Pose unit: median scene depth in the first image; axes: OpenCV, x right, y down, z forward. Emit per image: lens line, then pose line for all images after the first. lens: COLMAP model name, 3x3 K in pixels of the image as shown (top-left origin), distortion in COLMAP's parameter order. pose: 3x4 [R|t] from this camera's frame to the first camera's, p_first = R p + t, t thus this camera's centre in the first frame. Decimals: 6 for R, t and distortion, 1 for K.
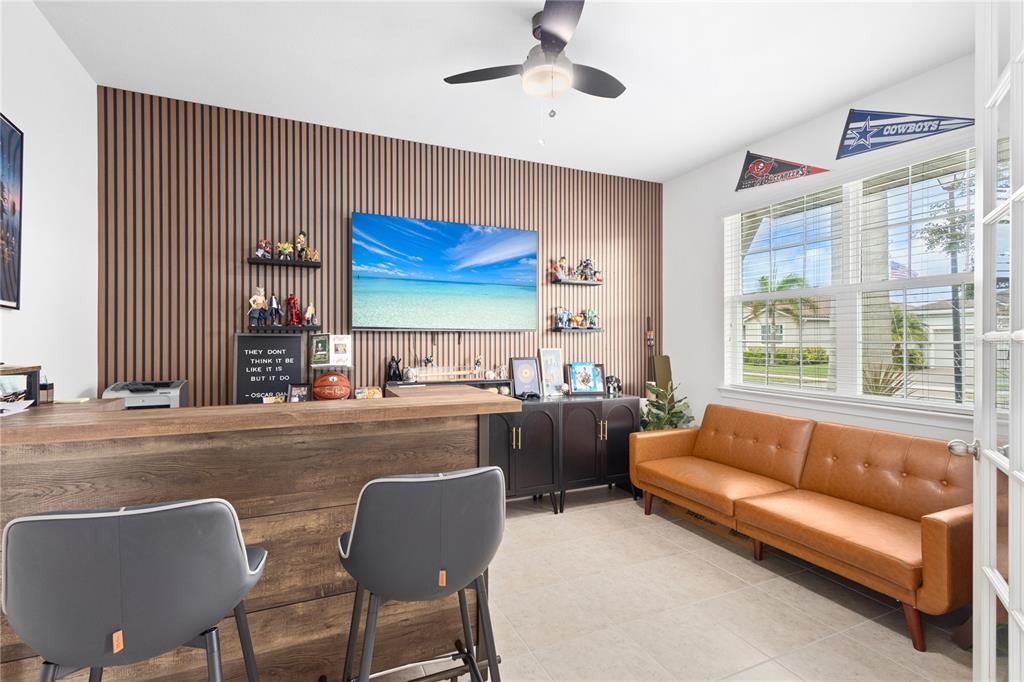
lens RADIAL K [[477.3, 0, 508.1], [0, 477.3, 342.8], [0, 0, 1]] dist [0.017223, -0.004317]
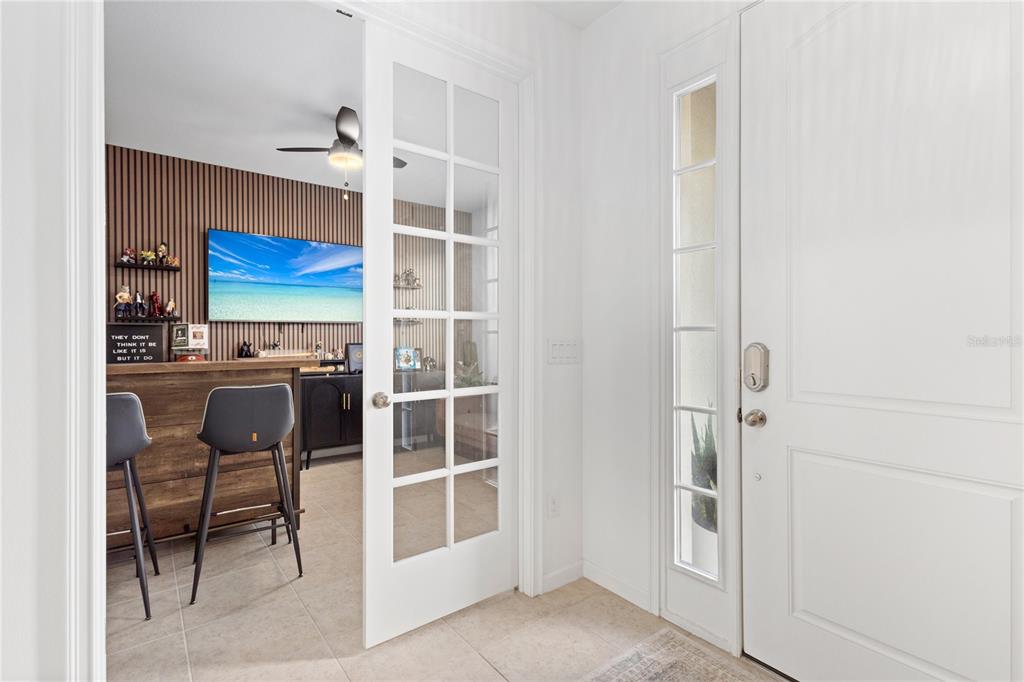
lens RADIAL K [[477.3, 0, 512.1], [0, 477.3, 340.2], [0, 0, 1]] dist [0.017223, -0.004317]
pose [[0.971278, -0.004182, 0.237911, 0.158125], [0.004335, 0.999991, -0.000119, 0.029432], [-0.237908, 0.001146, 0.971287, -0.444413]]
